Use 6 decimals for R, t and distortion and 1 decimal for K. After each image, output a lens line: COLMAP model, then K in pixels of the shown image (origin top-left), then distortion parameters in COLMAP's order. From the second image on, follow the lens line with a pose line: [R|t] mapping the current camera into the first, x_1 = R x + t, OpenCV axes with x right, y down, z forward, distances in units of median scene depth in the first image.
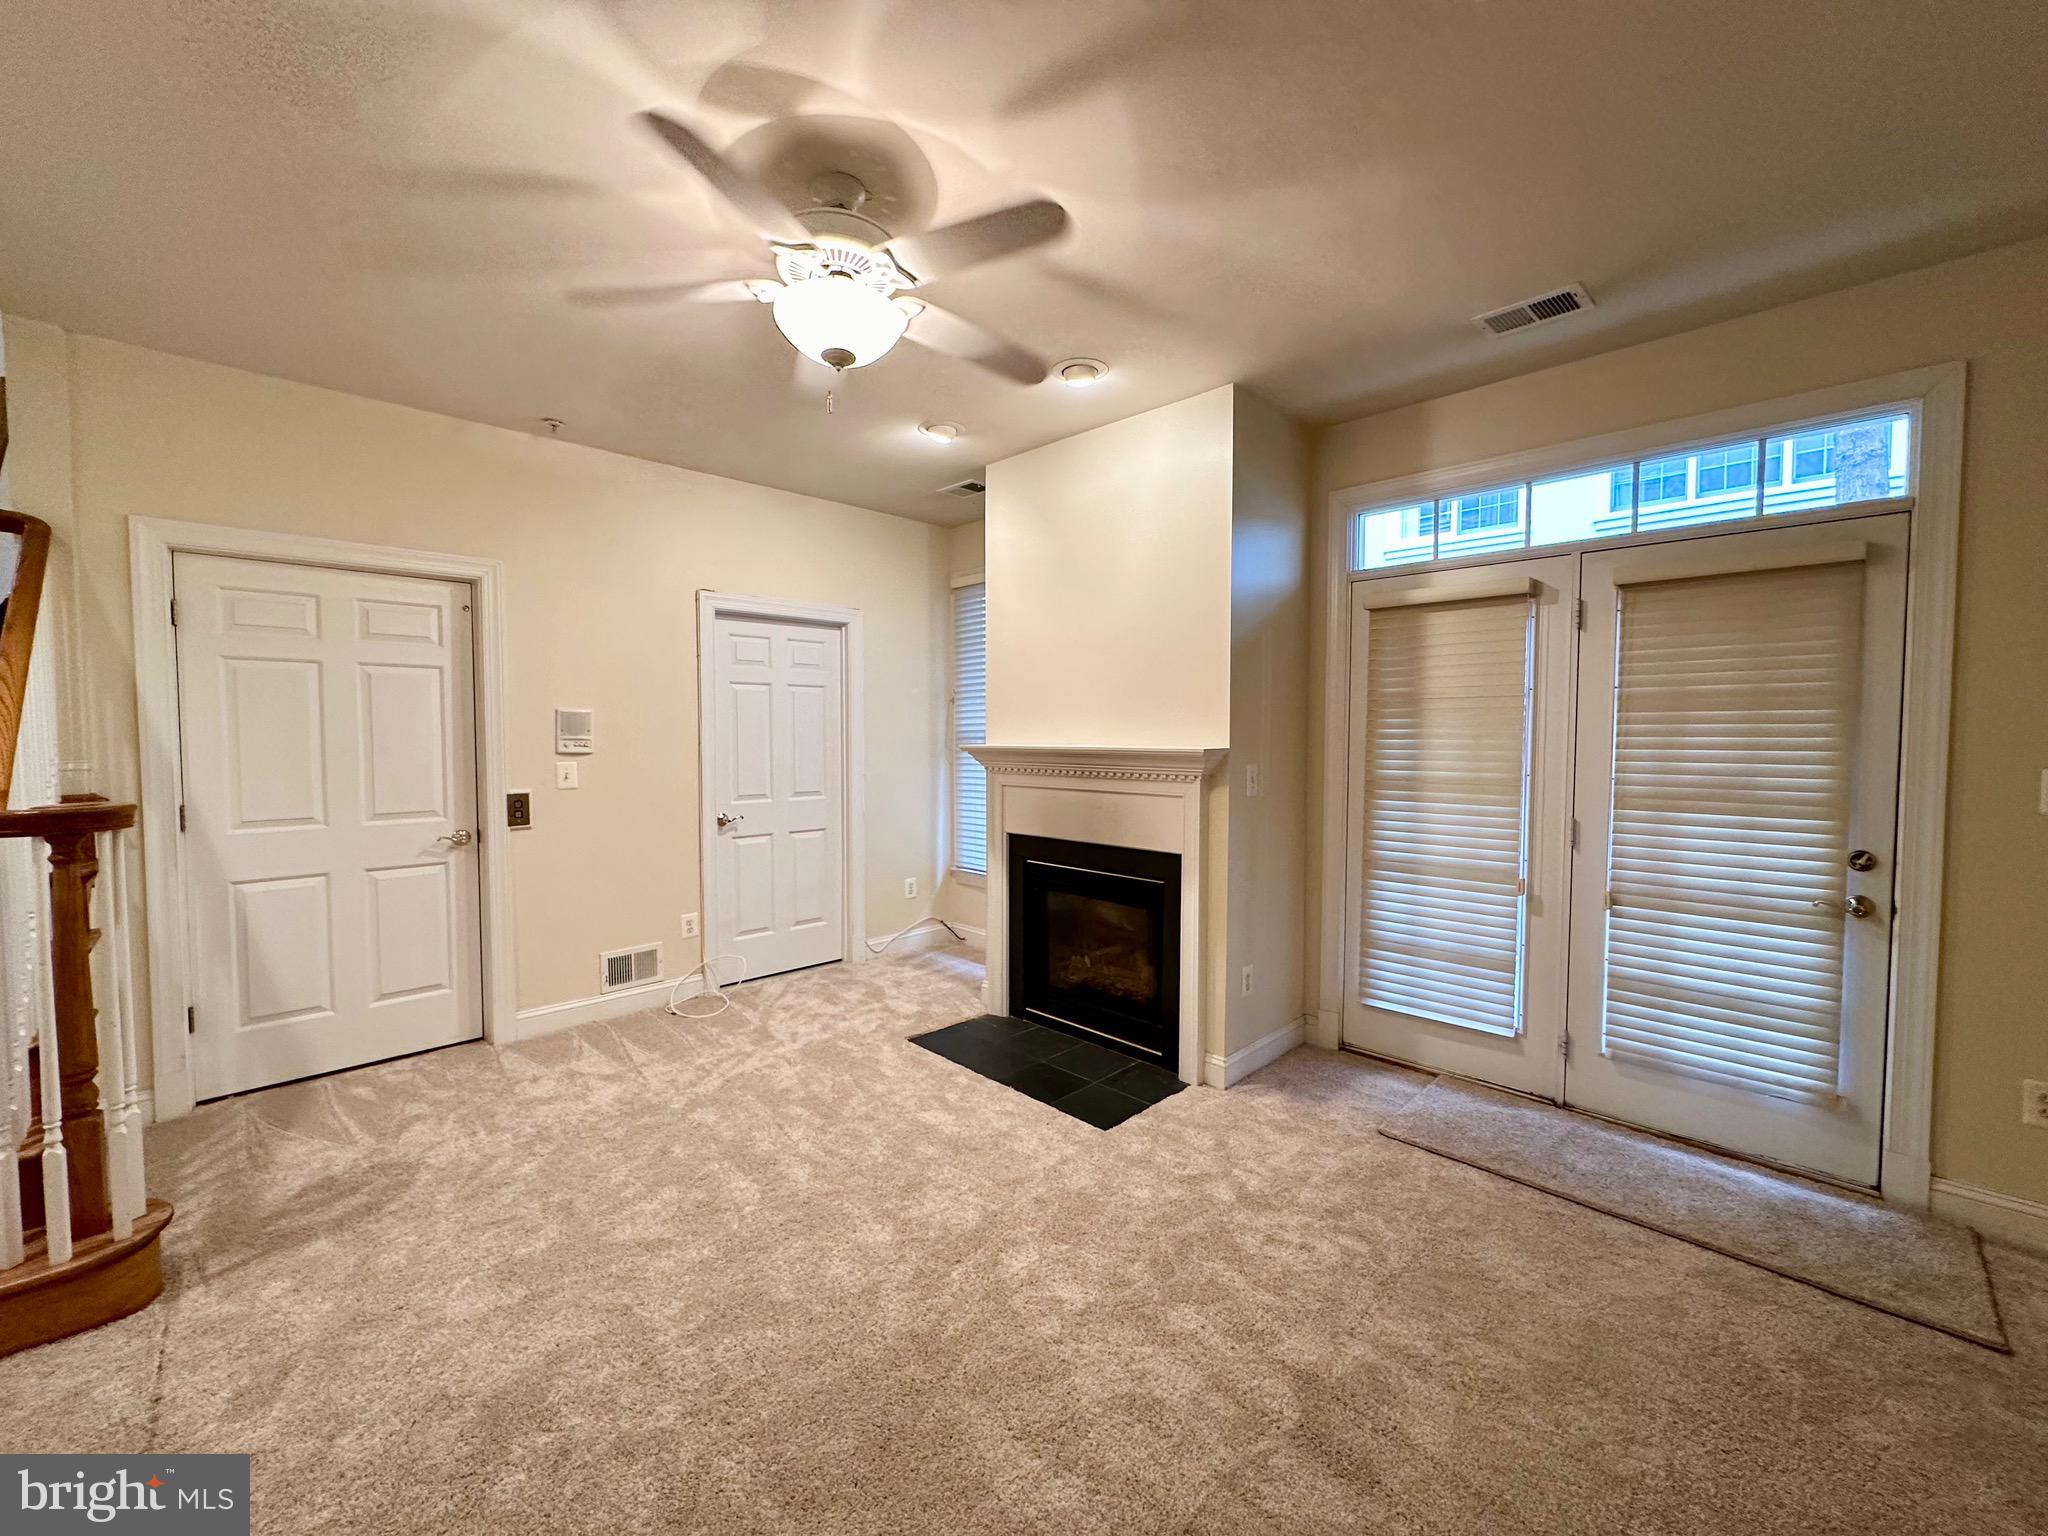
lens RADIAL K [[815.7, 0, 1029.1], [0, 815.7, 762.9], [0, 0, 1]] dist [-0.004346, 0.000526]
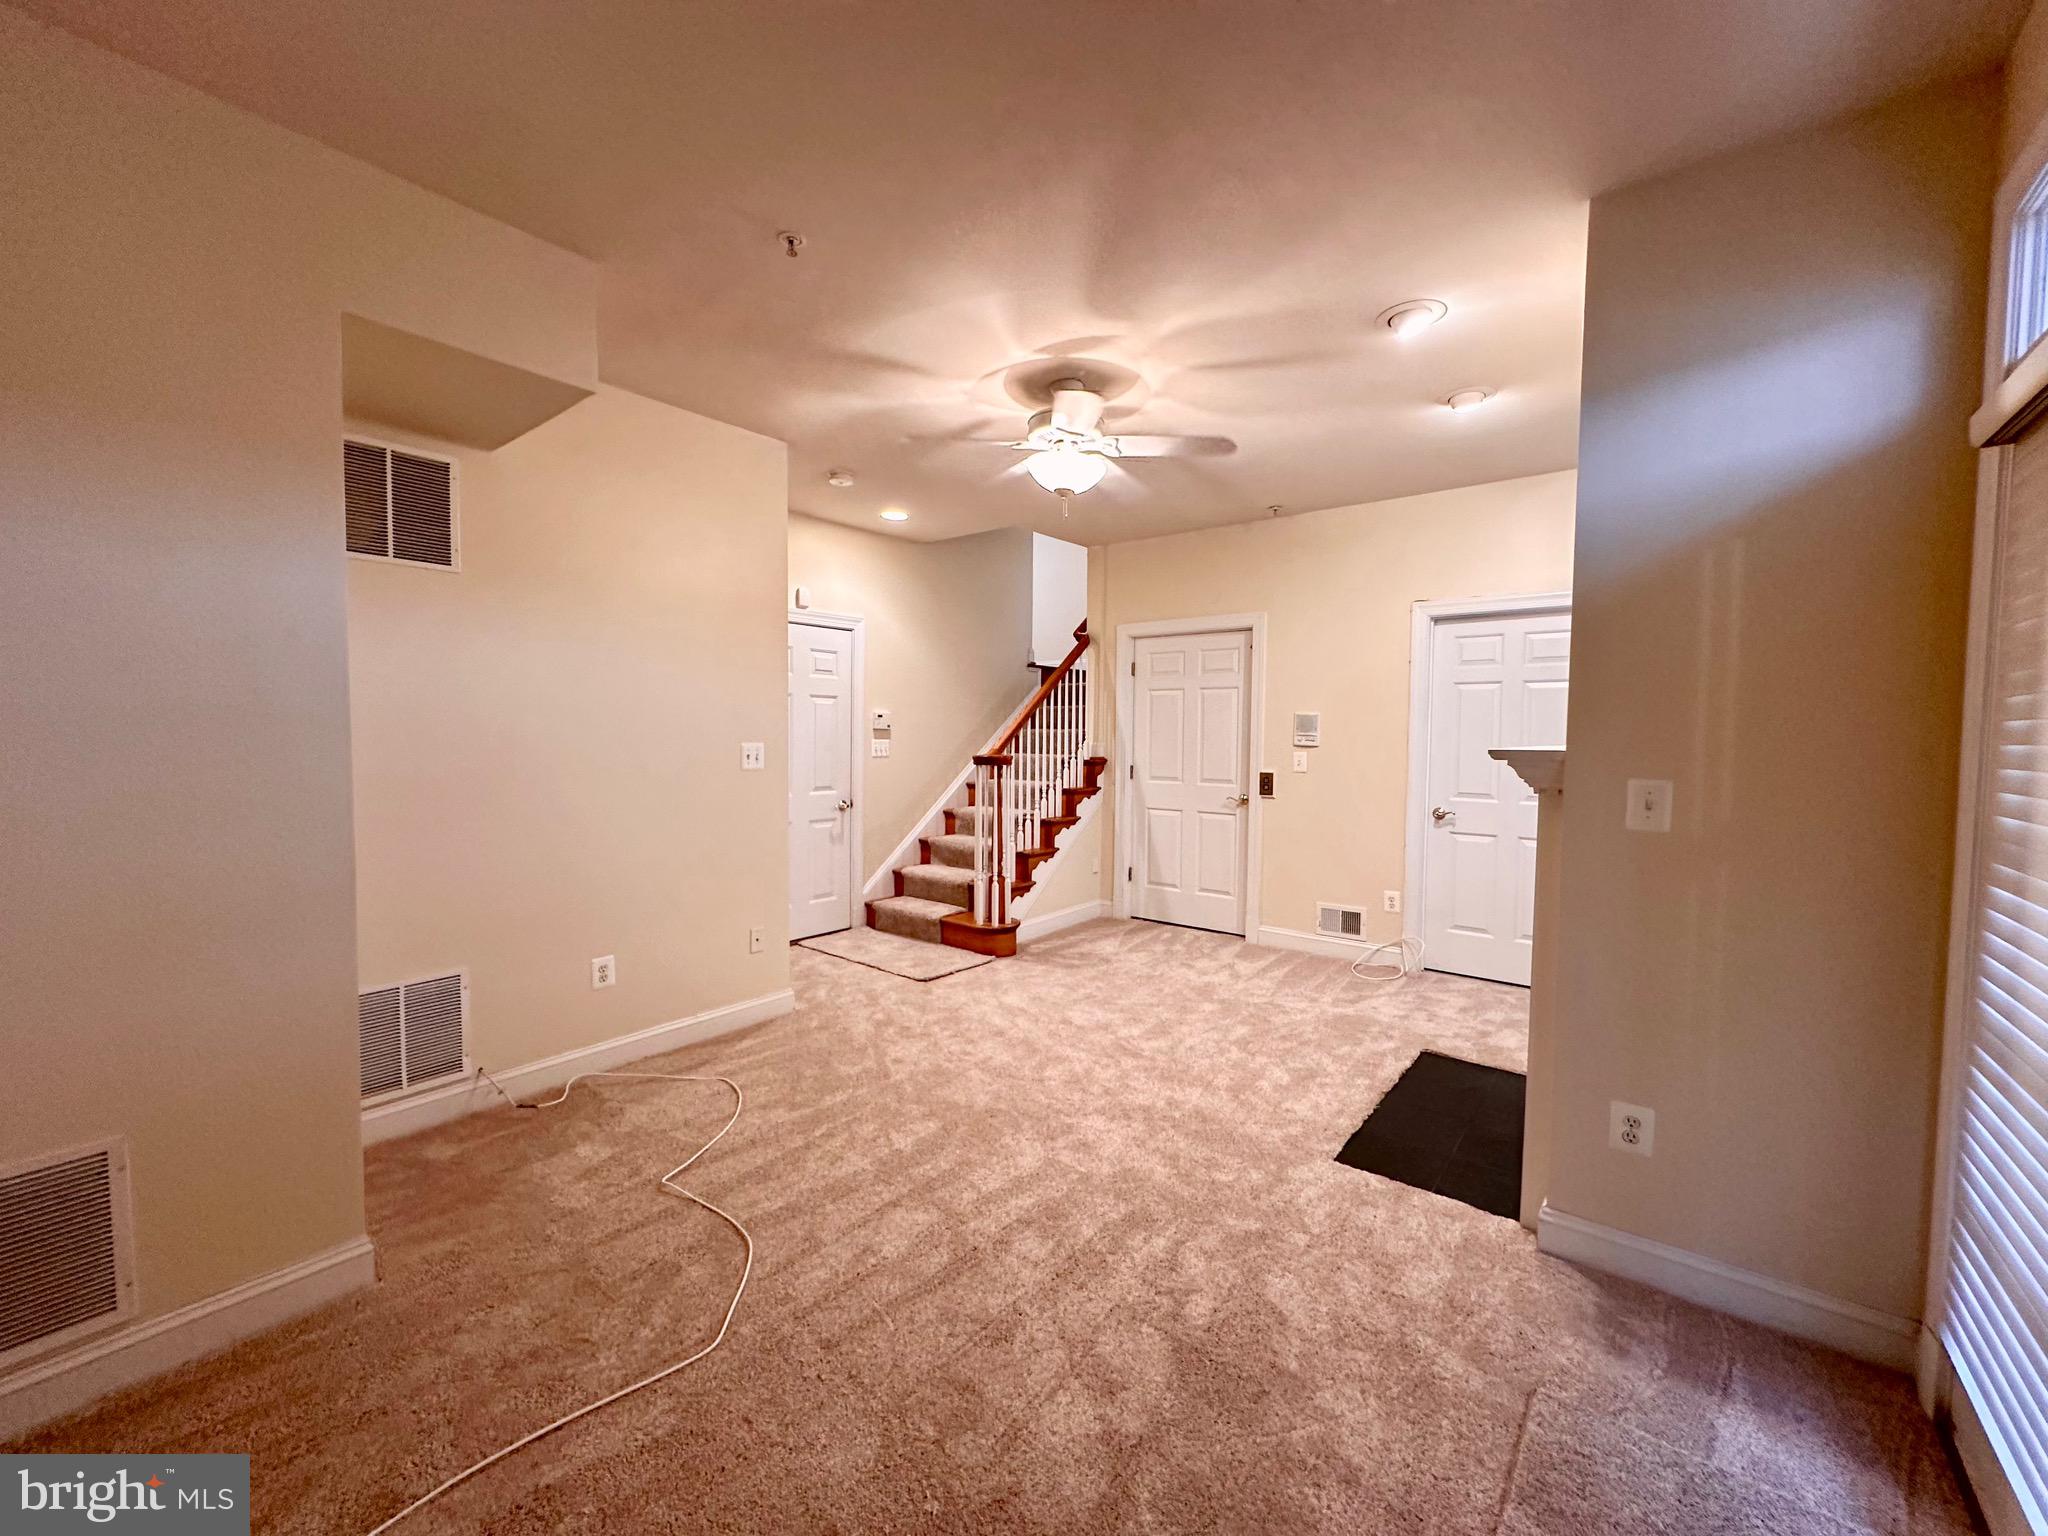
lens RADIAL K [[815.7, 0, 1031.2], [0, 815.7, 773.1], [0, 0, 1]] dist [-0.004346, 0.000526]
pose [[0.114389, 0.051157, -0.992118, 0.779637], [-0.048317, 0.997778, 0.045878, -0.007562], [0.992260, 0.042688, 0.116607, 0.445551]]
